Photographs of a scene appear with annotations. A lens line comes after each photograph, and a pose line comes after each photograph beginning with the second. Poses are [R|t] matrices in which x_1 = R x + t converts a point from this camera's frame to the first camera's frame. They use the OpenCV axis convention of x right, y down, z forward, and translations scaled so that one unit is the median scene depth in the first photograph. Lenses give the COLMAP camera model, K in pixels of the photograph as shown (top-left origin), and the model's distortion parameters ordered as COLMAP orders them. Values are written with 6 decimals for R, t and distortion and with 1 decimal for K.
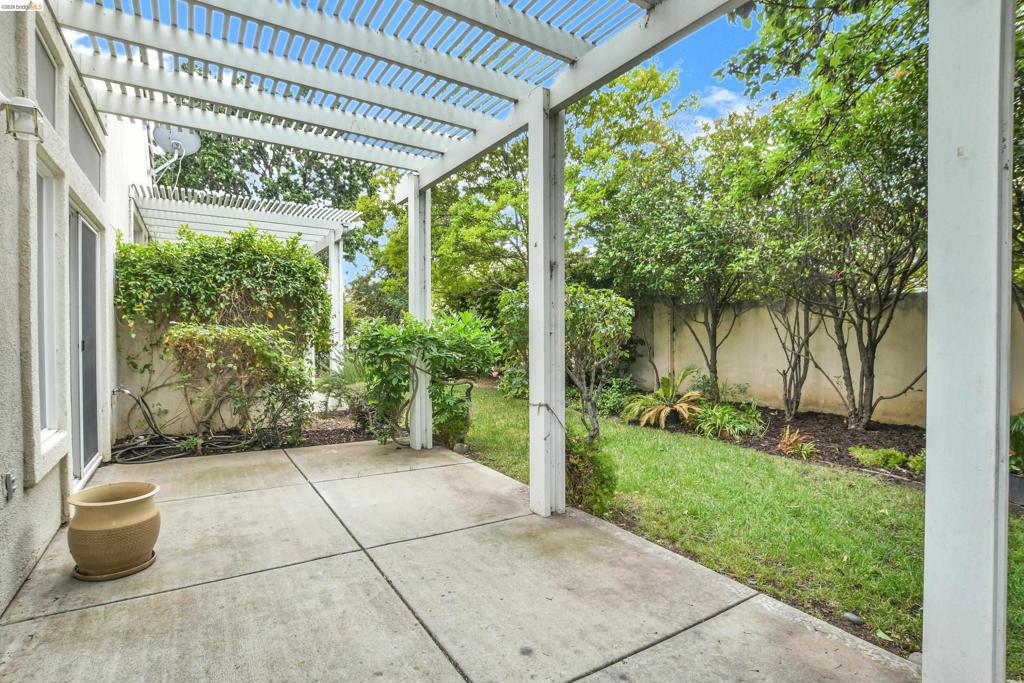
lens RADIAL K [[489.6, 0, 502.3], [0, 489.6, 347.9], [0, 0, 1]] dist [-0.034400, 0.007443]
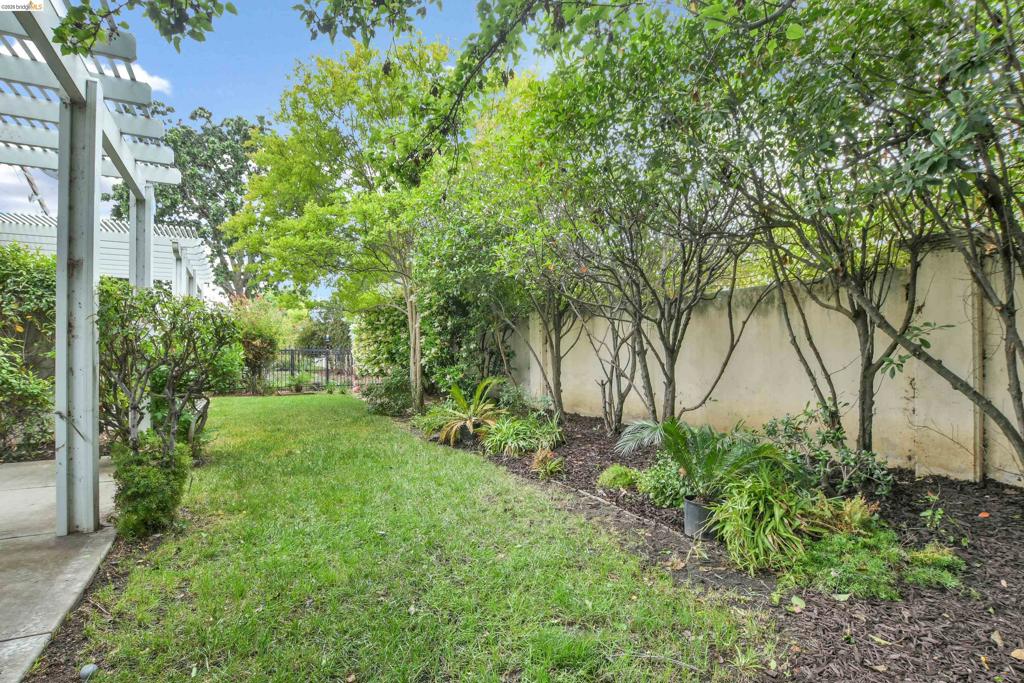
lens RADIAL K [[489.6, 0, 502.3], [0, 489.6, 347.9], [0, 0, 1]] dist [-0.034400, 0.007443]
pose [[0.997538, -0.017800, -0.067836, 0.837134], [0.014951, 0.998994, -0.042280, 0.039582], [0.068520, 0.041162, 0.996800, 0.134069]]
